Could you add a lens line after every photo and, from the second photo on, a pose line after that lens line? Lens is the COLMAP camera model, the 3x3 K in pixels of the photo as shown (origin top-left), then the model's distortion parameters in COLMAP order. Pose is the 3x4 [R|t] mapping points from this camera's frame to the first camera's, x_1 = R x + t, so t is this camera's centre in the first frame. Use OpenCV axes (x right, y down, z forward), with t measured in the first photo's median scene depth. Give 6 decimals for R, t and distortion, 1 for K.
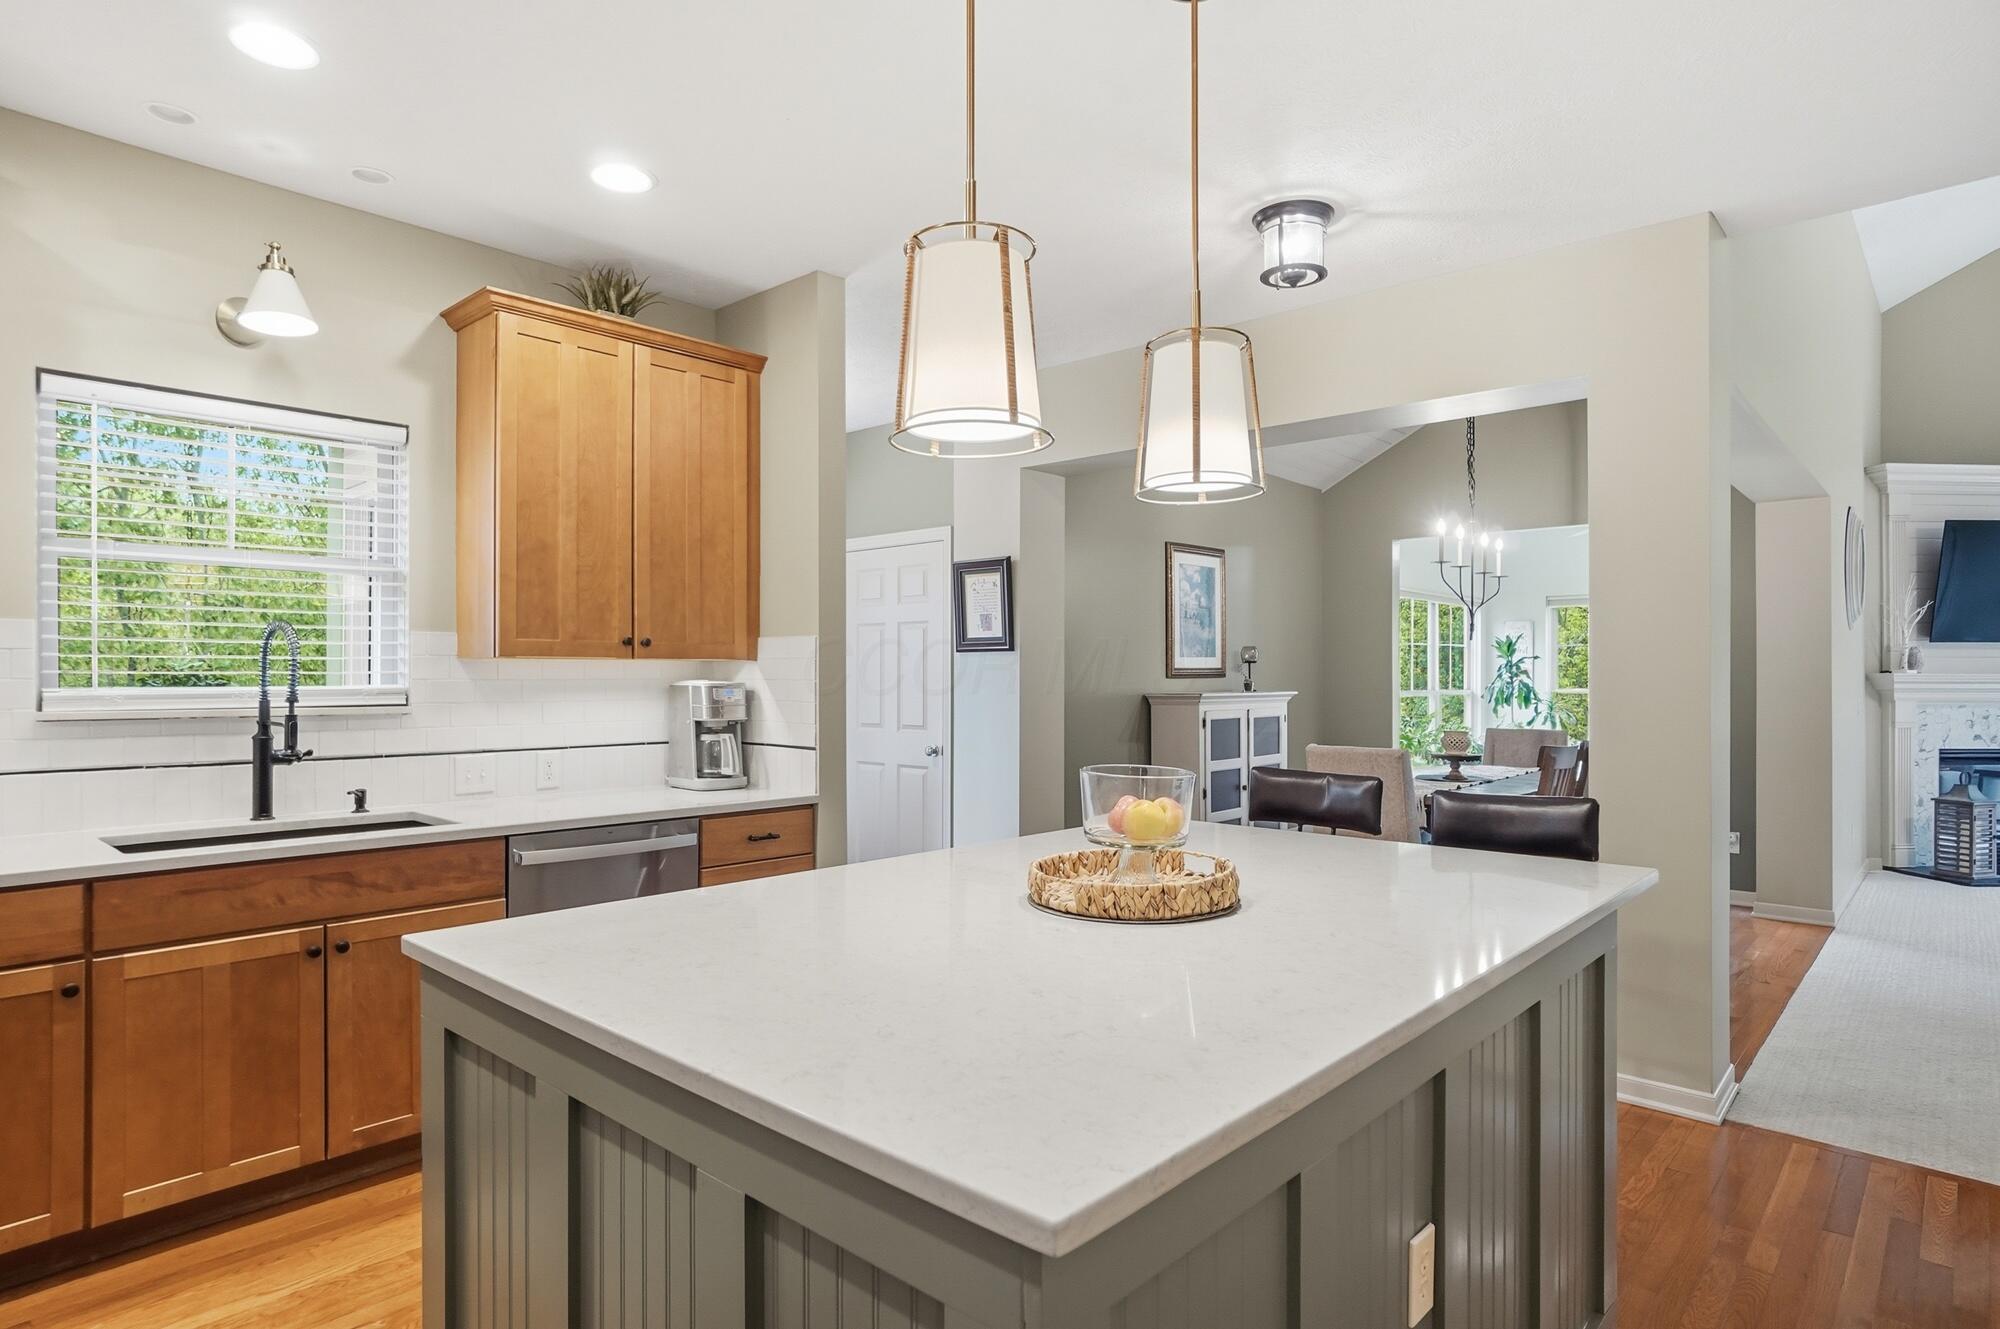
lens RADIAL K [[1079.8, 0, 1003.9], [0, 1079.8, 669.4], [0, 0, 1]] dist [0.001387, 0.000256]
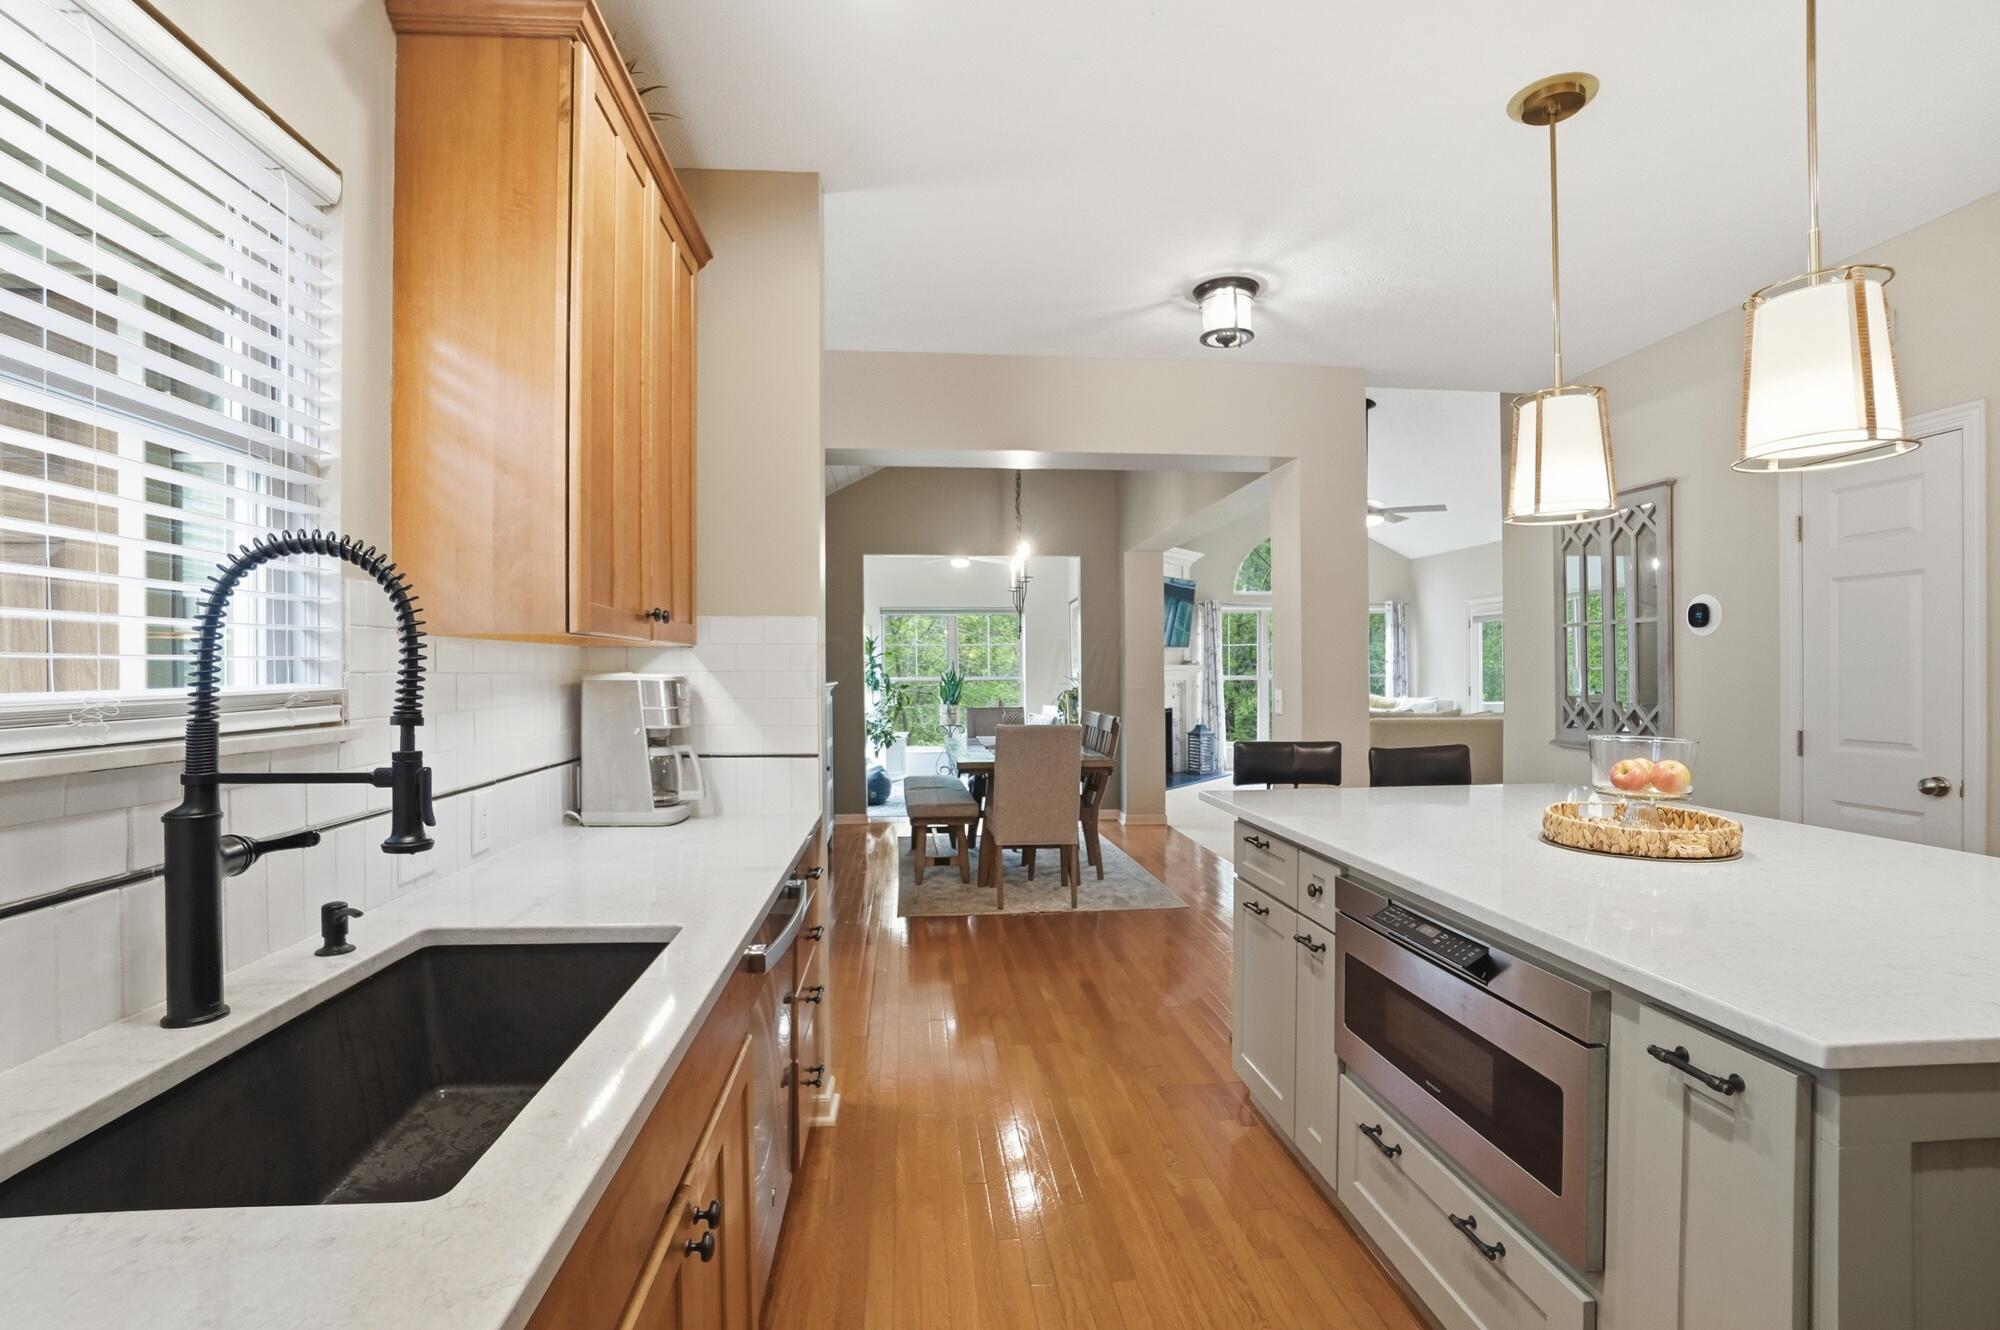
lens RADIAL K [[916.2, 0, 990.8], [0, 916.2, 668.8], [0, 0, 1]] dist [-0.002528, -0.000166]
pose [[0.675861, -0.003561, 0.737021, -0.701777], [0.001245, 0.999992, 0.003689, 0.005852], [-0.737028, -0.001575, 0.675860, 0.512239]]
